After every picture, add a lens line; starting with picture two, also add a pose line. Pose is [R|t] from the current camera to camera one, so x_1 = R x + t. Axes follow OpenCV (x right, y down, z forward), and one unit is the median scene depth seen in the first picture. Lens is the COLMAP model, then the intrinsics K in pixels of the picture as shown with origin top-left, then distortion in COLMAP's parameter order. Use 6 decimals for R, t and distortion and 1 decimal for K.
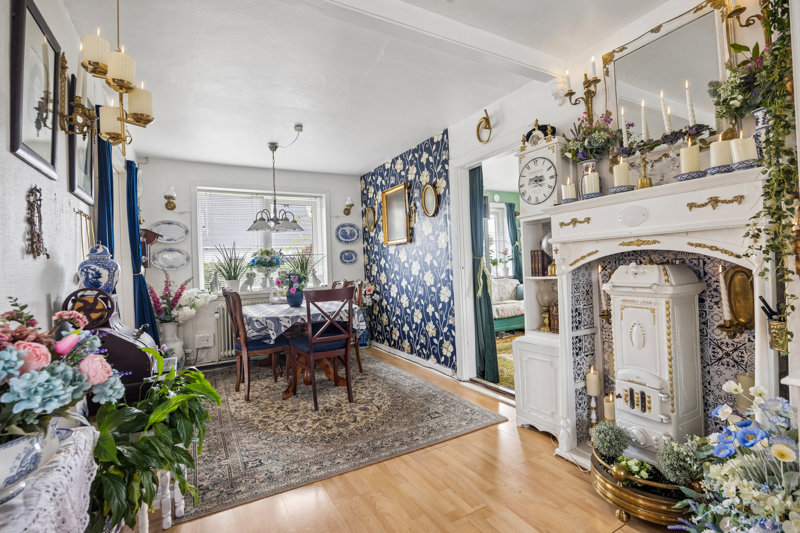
lens RADIAL K [[369.6, 0, 405.3], [0, 369.6, 263.9], [0, 0, 1]] dist [-0.013044, 0.001520]
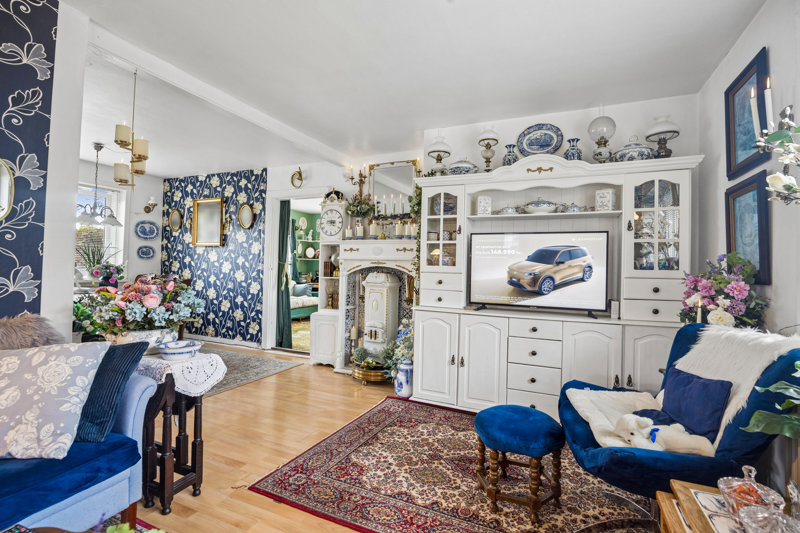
lens RADIAL K [[369.6, 0, 403.7], [0, 369.6, 262.9], [0, 0, 1]] dist [-0.013044, 0.001520]
pose [[0.804366, 0.069485, 0.590056, -0.277589], [-0.060680, 0.997552, -0.034752, 0.005094], [-0.591027, -0.007851, 0.806614, -0.442987]]
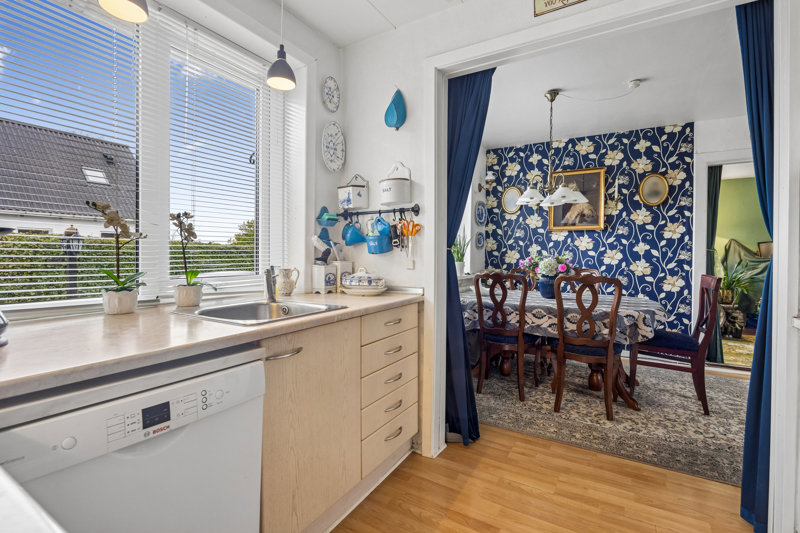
lens RADIAL K [[369.6, 0, 406.3], [0, 369.6, 263.9], [0, 0, 1]] dist [-0.013044, 0.001520]
pose [[0.871259, 0.033275, 0.489694, -1.120826], [-0.043786, 0.998991, 0.010021, 0.052940], [-0.488866, -0.030173, 0.871837, 0.517898]]
